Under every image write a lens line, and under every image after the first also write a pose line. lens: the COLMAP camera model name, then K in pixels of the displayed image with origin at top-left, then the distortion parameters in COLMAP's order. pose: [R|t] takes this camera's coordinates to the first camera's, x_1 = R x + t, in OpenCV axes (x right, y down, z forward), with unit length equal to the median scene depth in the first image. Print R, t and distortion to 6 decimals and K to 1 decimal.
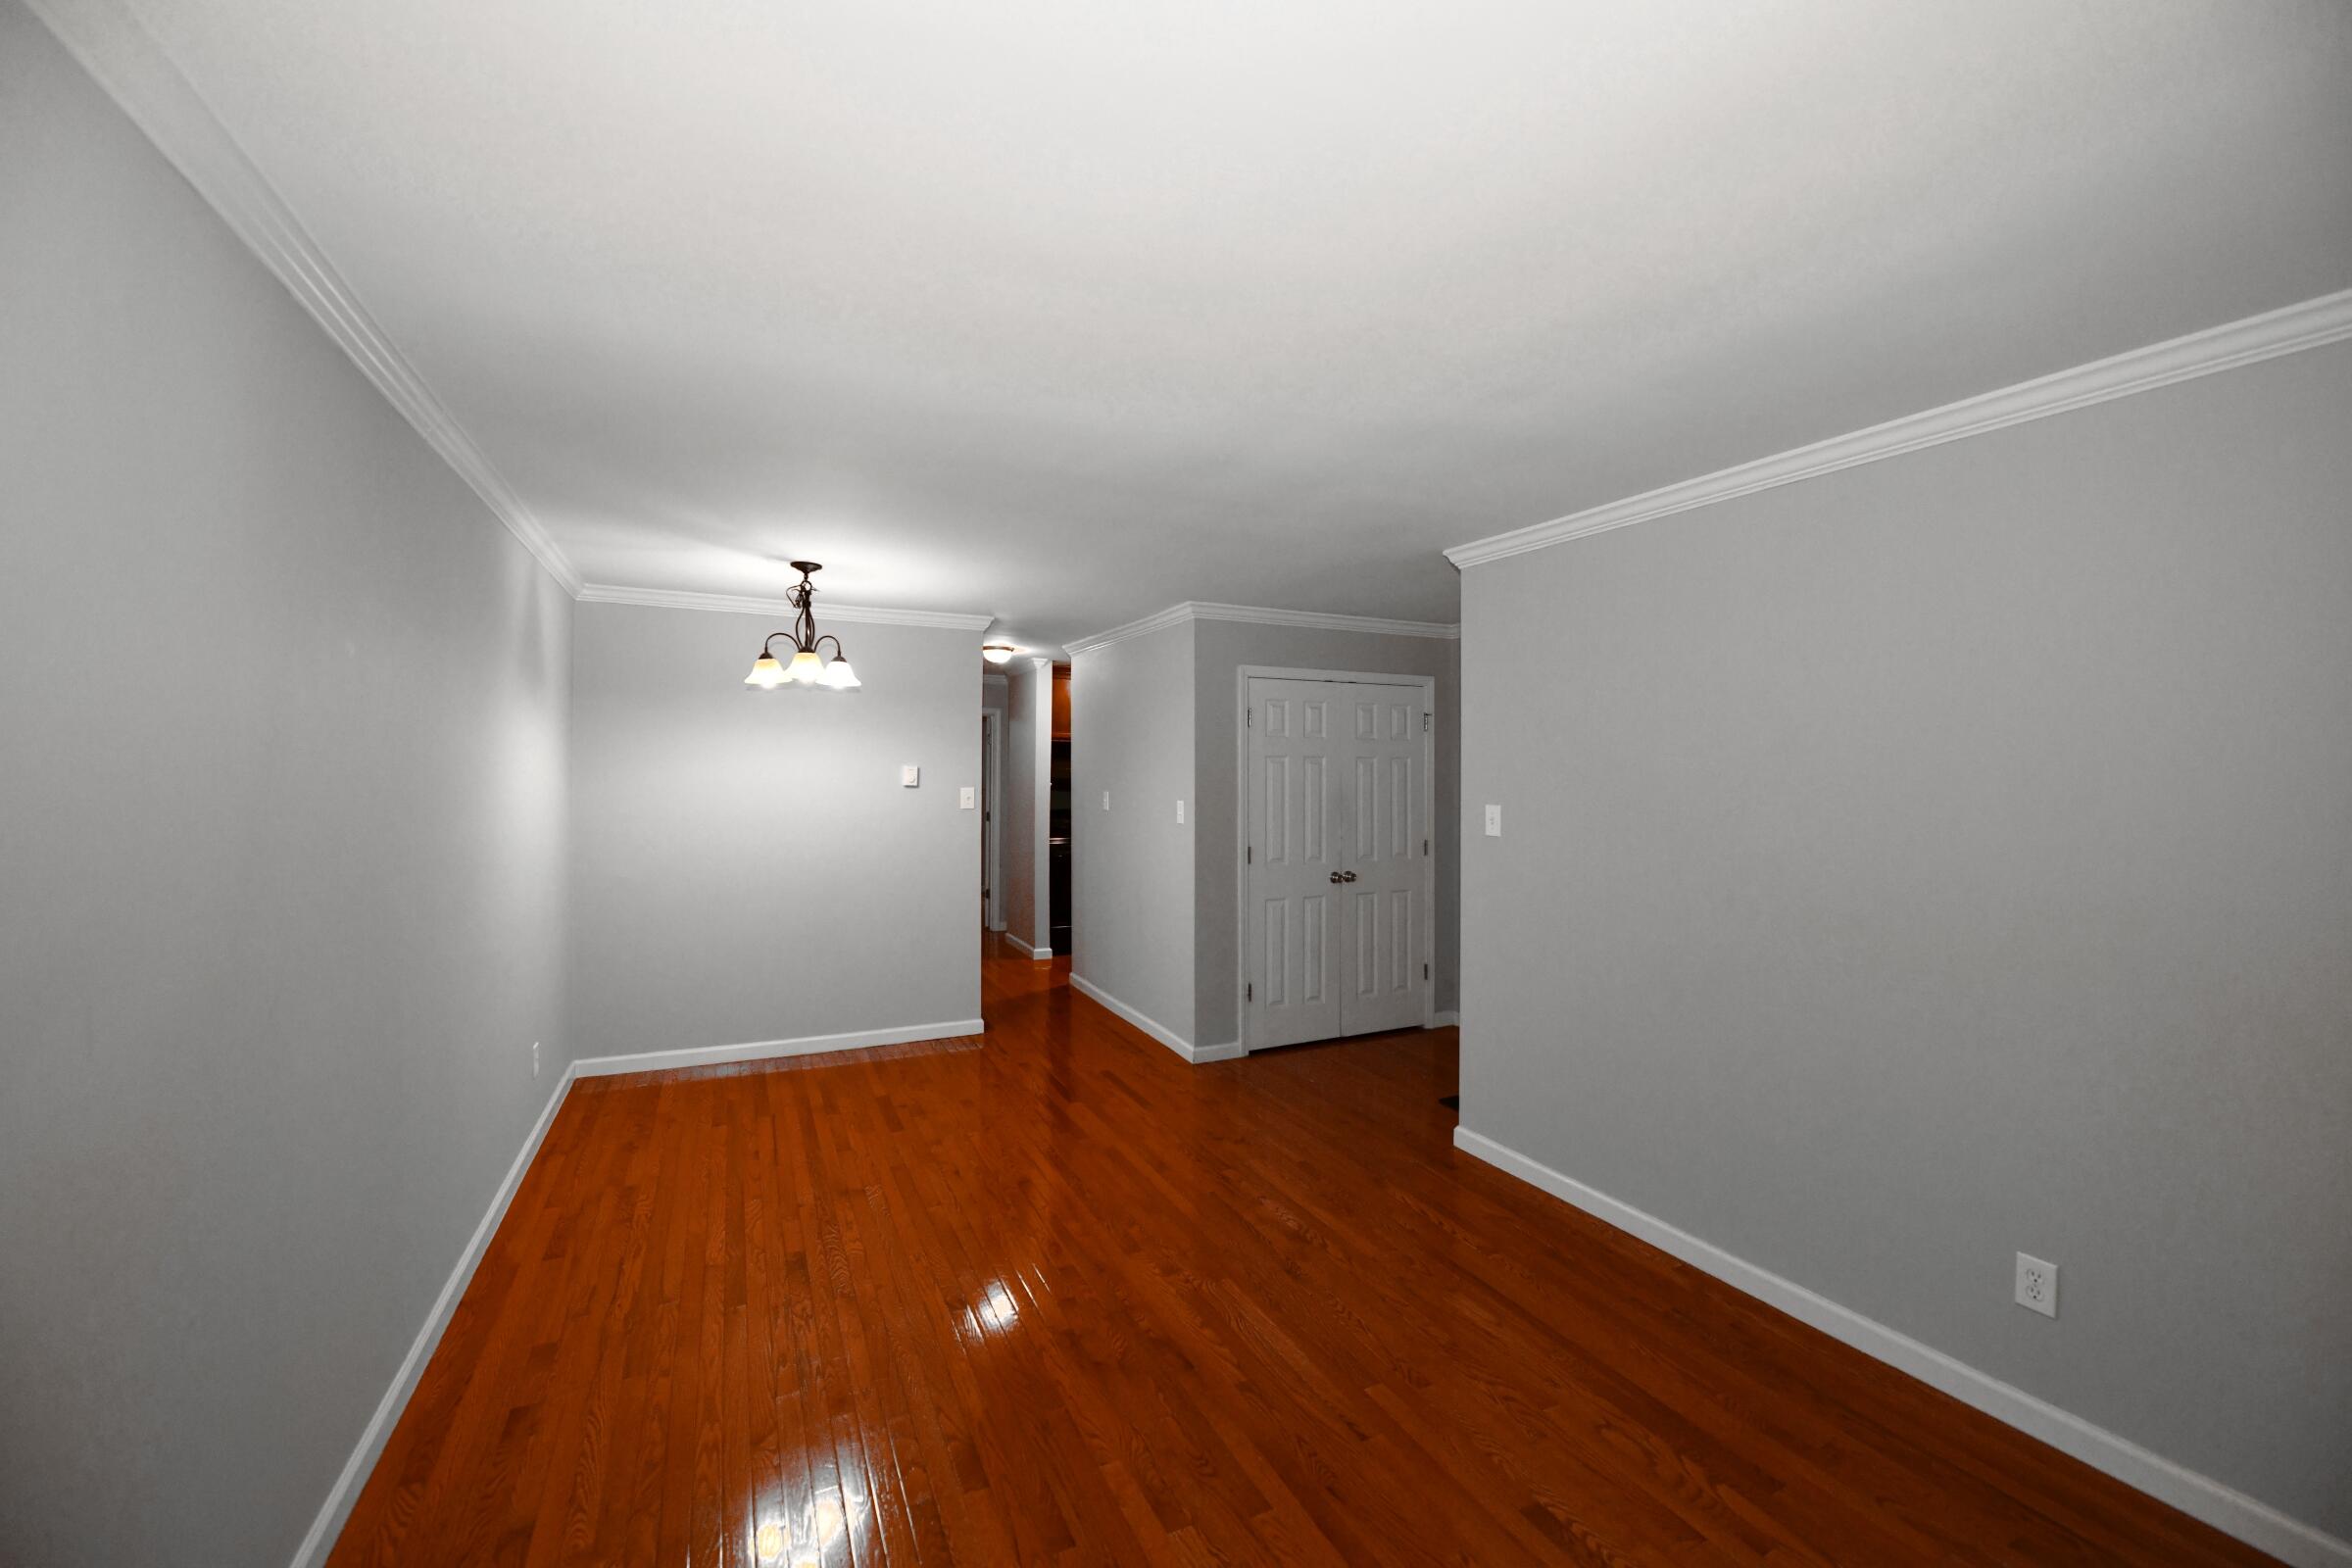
lens RADIAL K [[921.7, 0, 1179.8], [0, 921.7, 783.3], [0, 0, 1]] dist [0.002442, 0.000177]
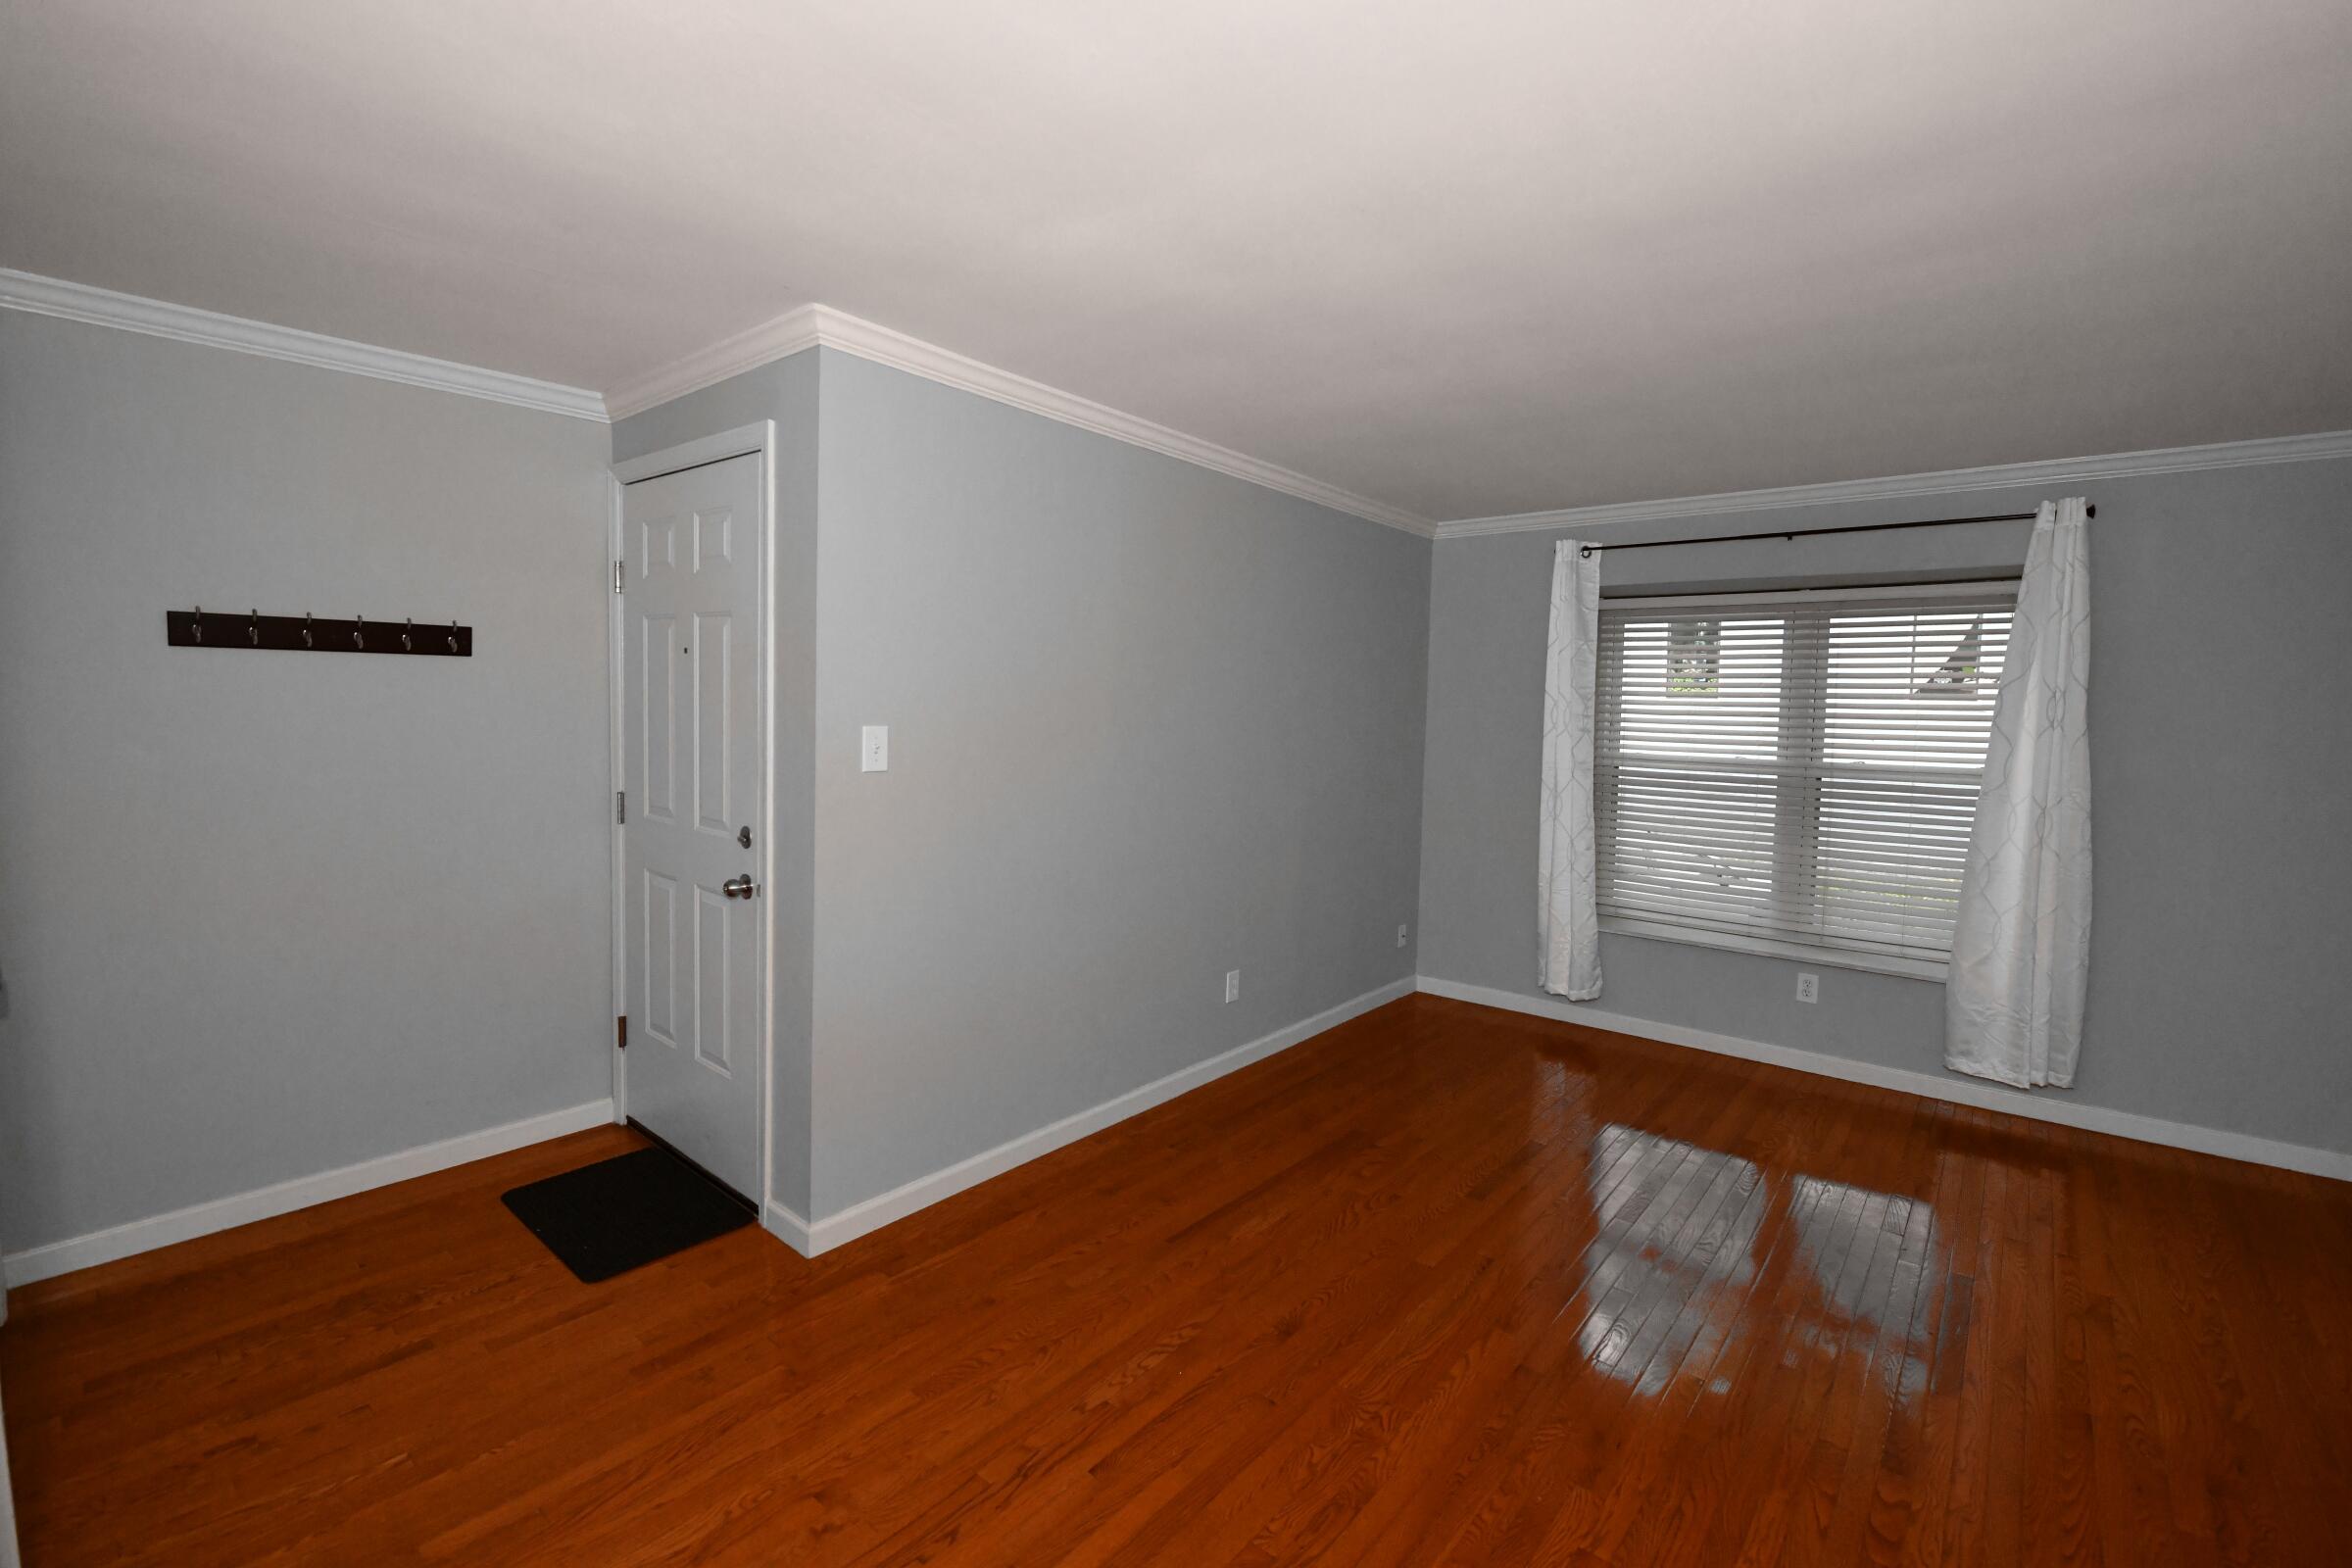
lens RADIAL K [[1064.6, 0, 1174.8], [0, 1064.6, 782.1], [0, 0, 1]] dist [-0.002359, -0.000251]
pose [[-0.430720, -0.083373, 0.898626, -0.644116], [-0.027305, 0.996472, 0.079363, -0.005053], [-0.902073, 0.009646, -0.431477, 1.552176]]
